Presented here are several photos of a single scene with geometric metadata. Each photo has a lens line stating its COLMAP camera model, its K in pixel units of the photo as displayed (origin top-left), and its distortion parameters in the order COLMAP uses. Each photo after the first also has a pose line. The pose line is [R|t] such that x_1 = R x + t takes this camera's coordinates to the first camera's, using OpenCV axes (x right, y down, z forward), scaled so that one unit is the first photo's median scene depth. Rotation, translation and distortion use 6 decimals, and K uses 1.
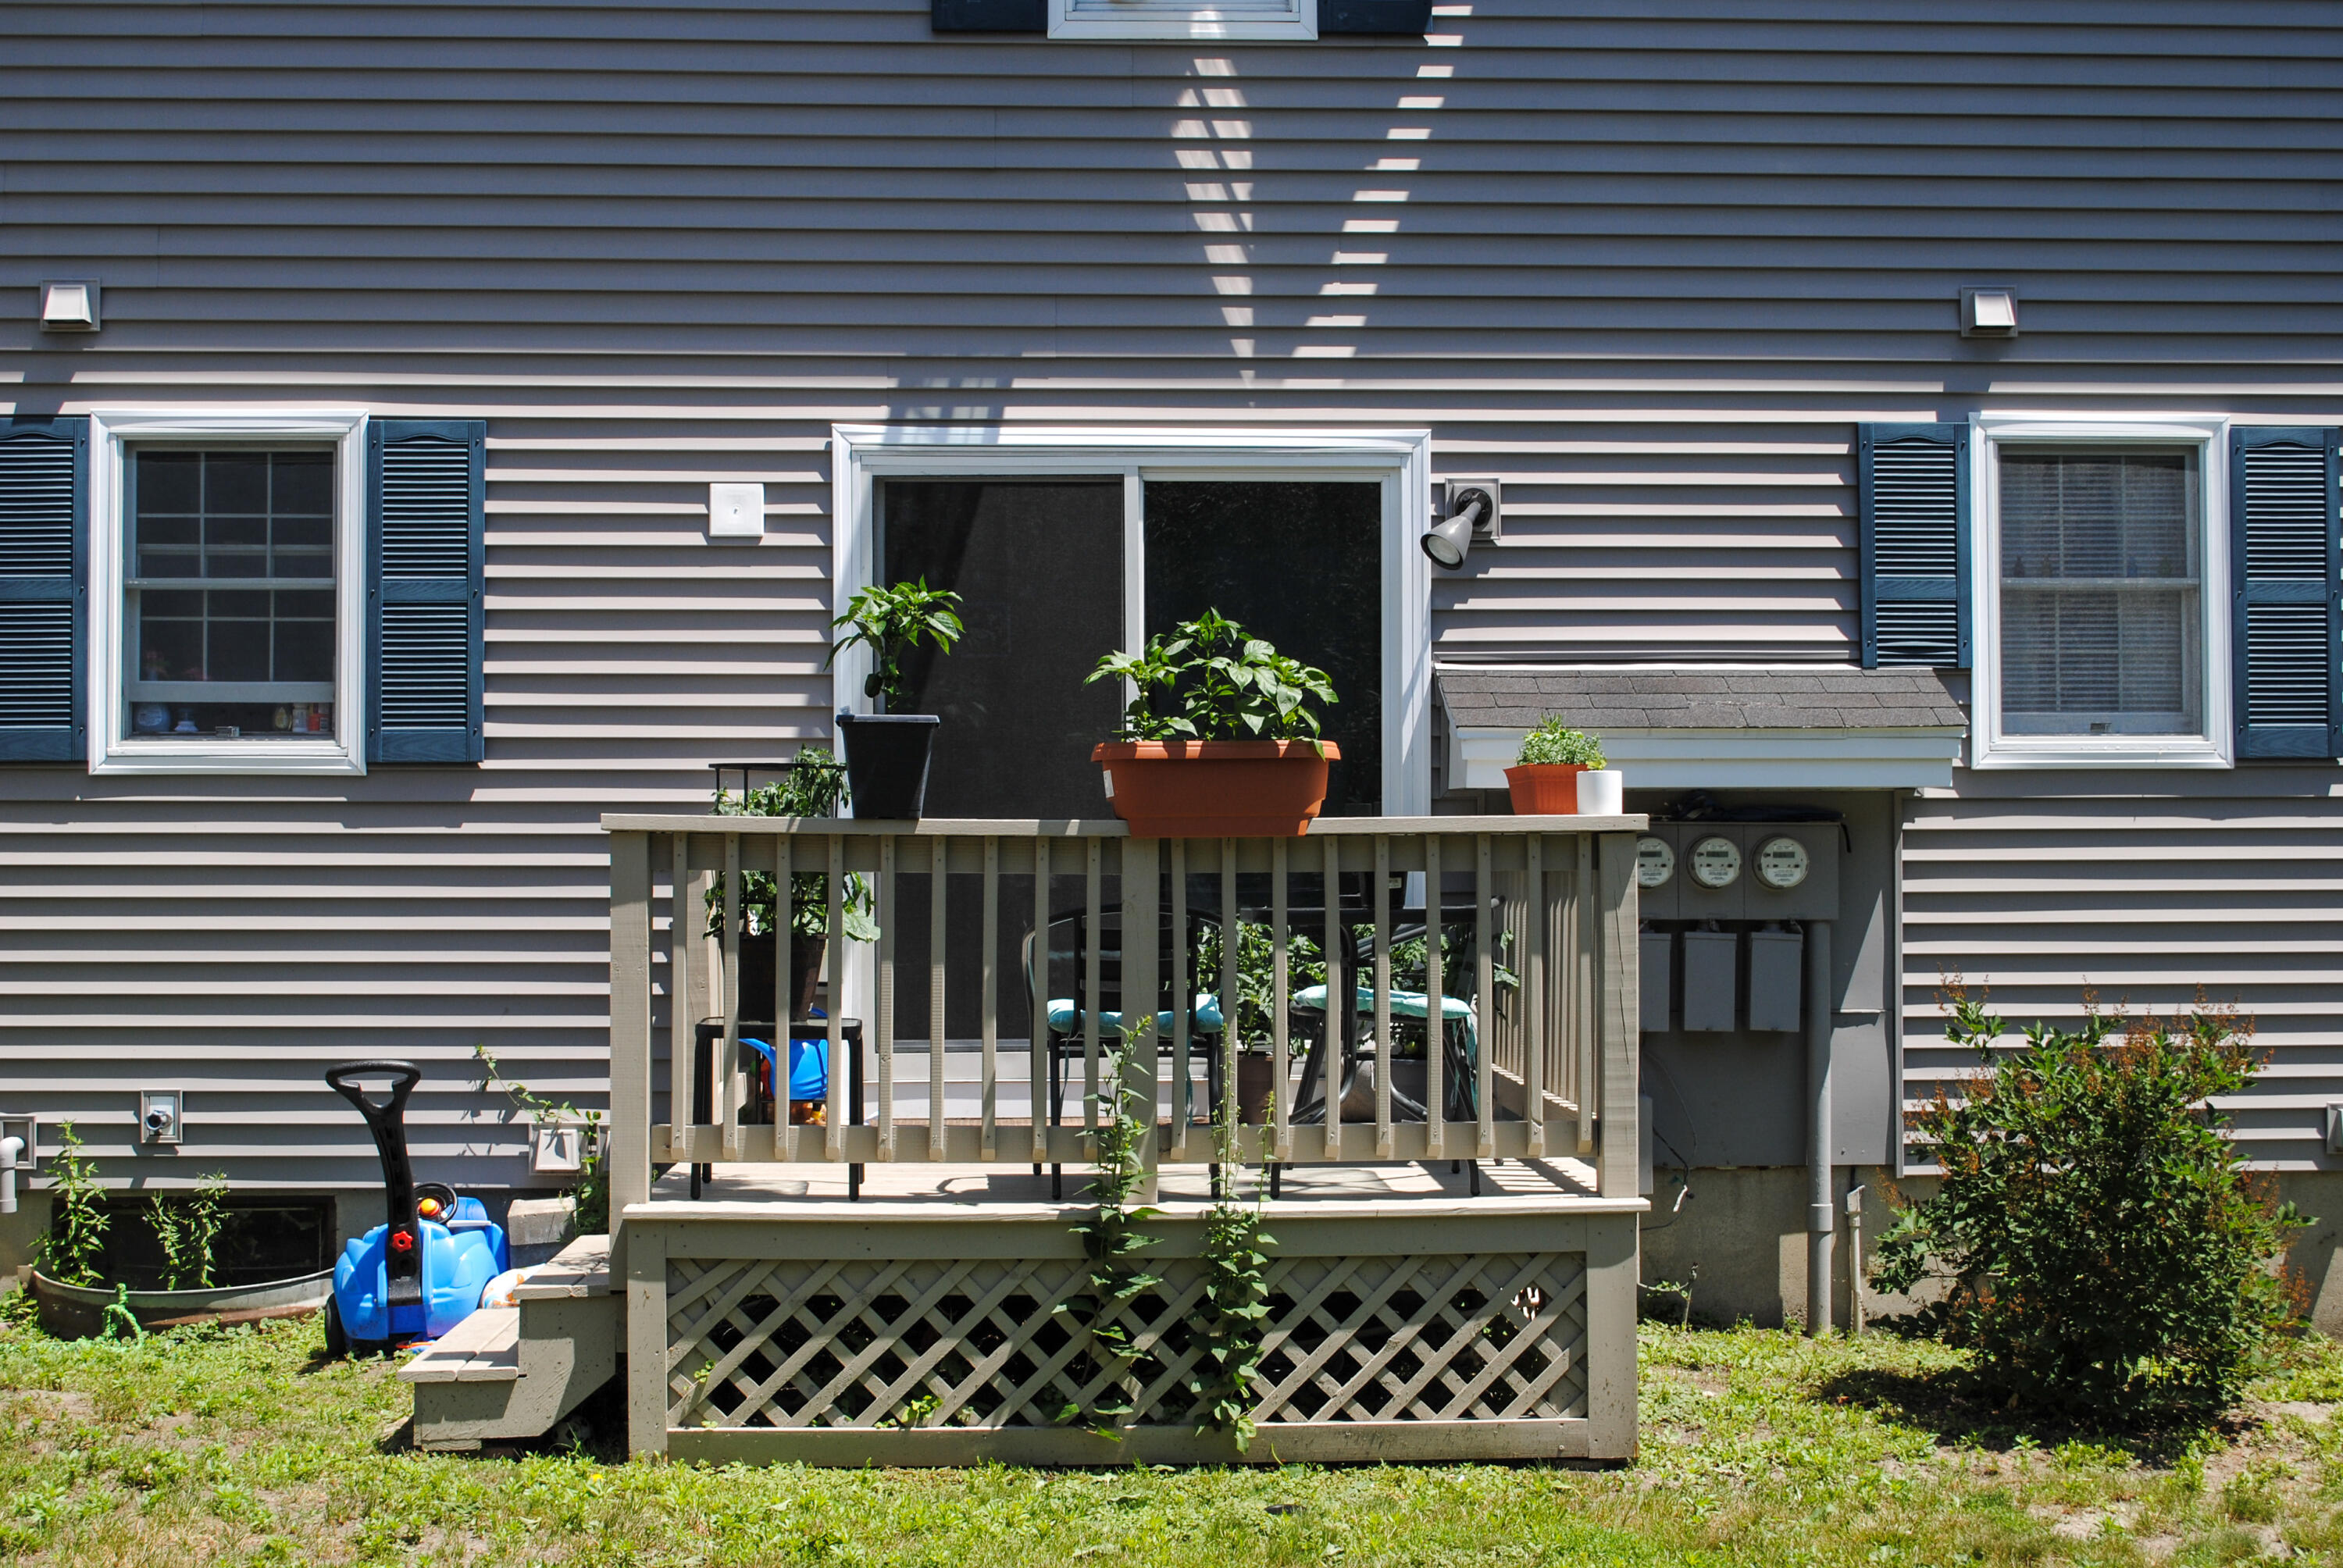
lens RADIAL K [[2986.9, 0, 1157.5], [0, 2986.9, 777.1], [0, 0, 1]] dist [-0.038831, 0.020801]
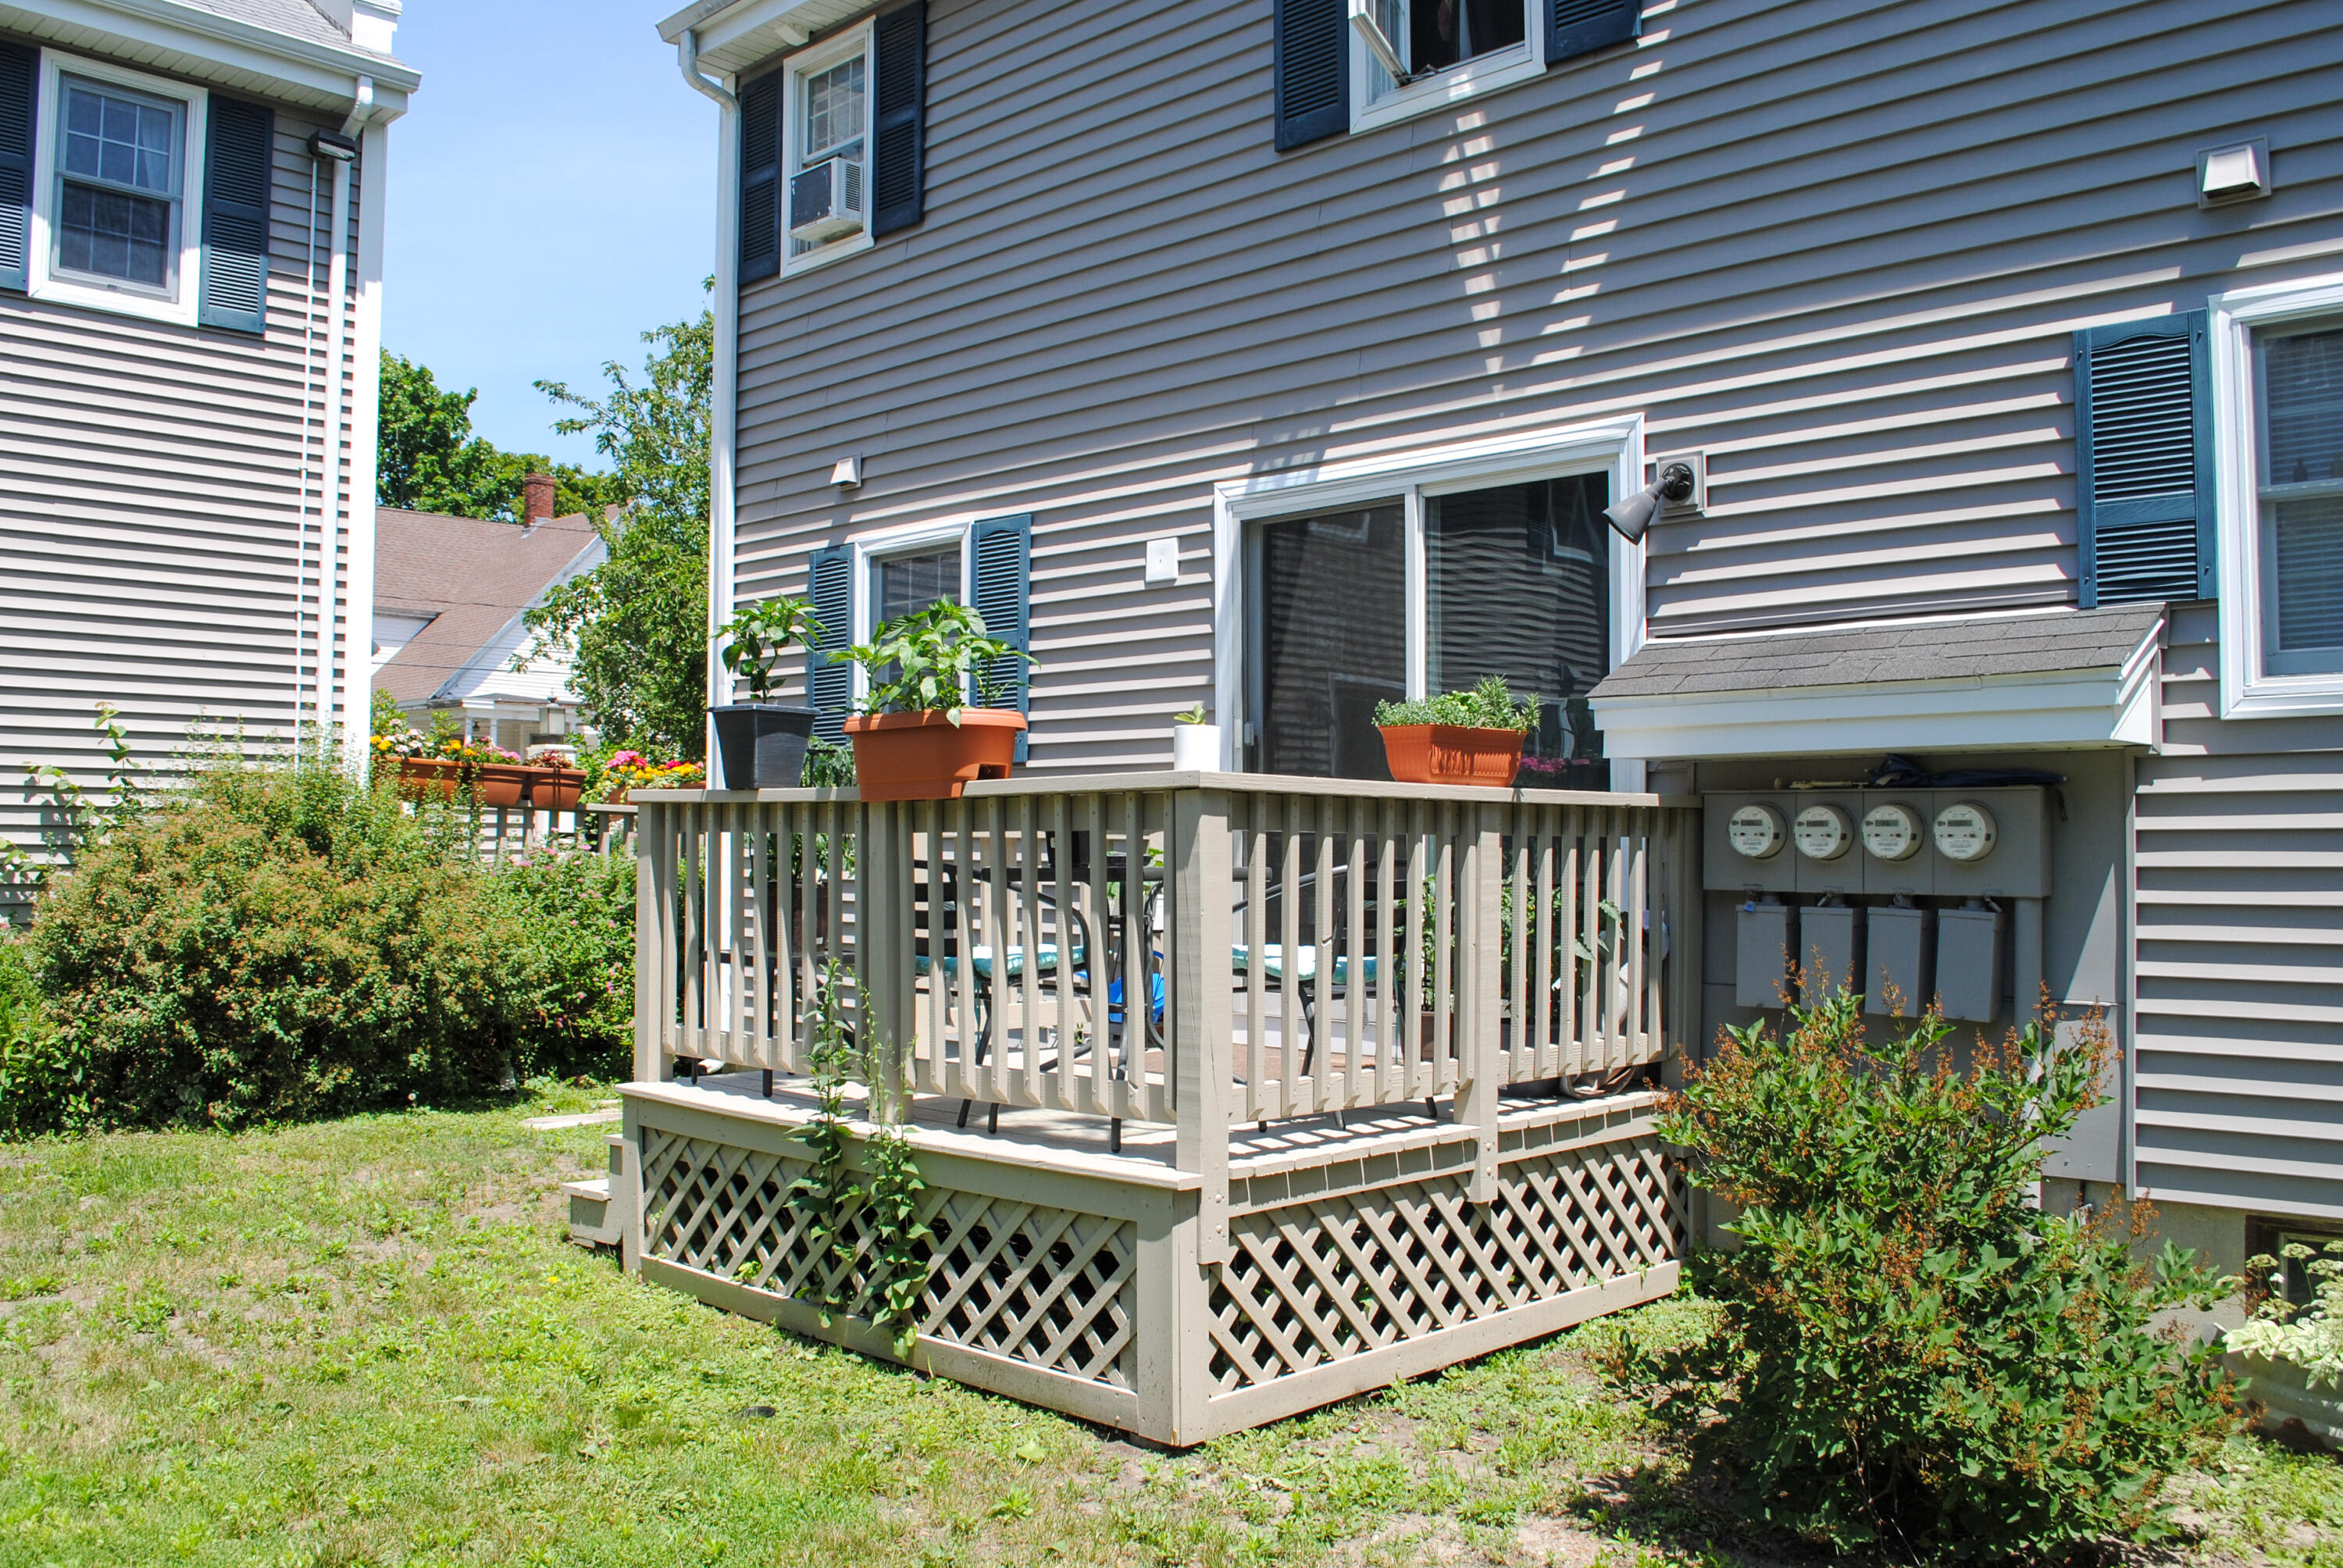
lens RADIAL K [[1932.8, 0, 1186.0], [0, 1932.8, 772.1], [0, 0, 1]] dist [-0.084631, 0.012621]
pose [[0.692458, -0.025930, -0.720992, 0.456108], [0.012928, 0.999639, -0.023535, 0.020877], [0.721342, 0.006976, 0.692544, 0.430546]]
